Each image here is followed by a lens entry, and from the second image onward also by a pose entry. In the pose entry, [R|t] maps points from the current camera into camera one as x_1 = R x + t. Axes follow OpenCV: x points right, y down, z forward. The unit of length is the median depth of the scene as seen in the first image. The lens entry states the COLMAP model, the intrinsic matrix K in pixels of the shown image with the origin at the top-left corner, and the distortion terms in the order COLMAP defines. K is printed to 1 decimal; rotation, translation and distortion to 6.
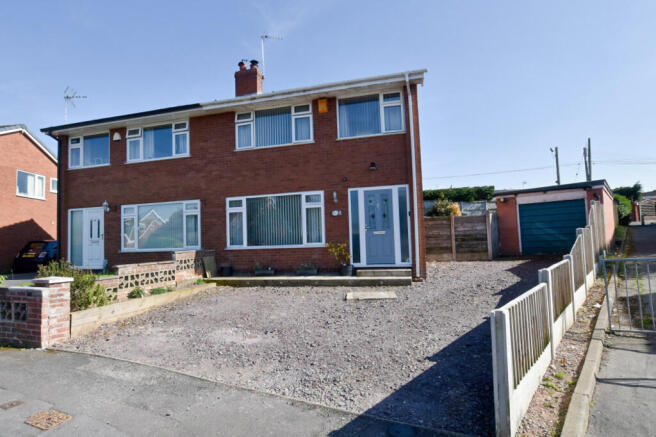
lens RADIAL K [[295.6, 0, 337.1], [0, 295.6, 212.2], [0, 0, 1]] dist [-0.022529, 0.000934]
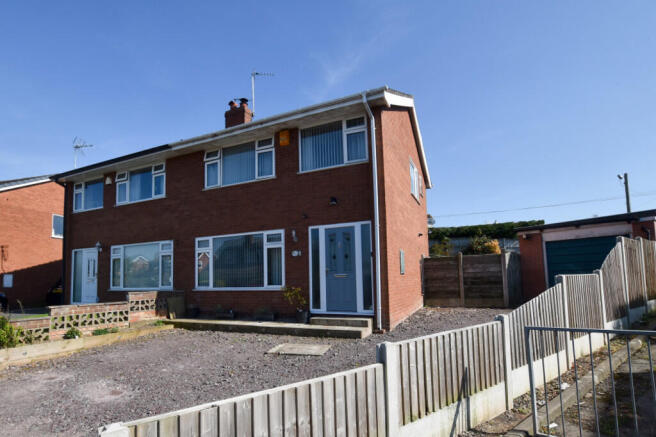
lens RADIAL K [[295.6, 0, 334.8], [0, 295.6, 247.0], [0, 0, 1]] dist [-0.022529, 0.000934]
pose [[0.985439, -0.004622, -0.169966, 0.256534], [0.002966, 0.999946, -0.009996, -0.007299], [0.170003, 0.009347, 0.985399, 0.111125]]
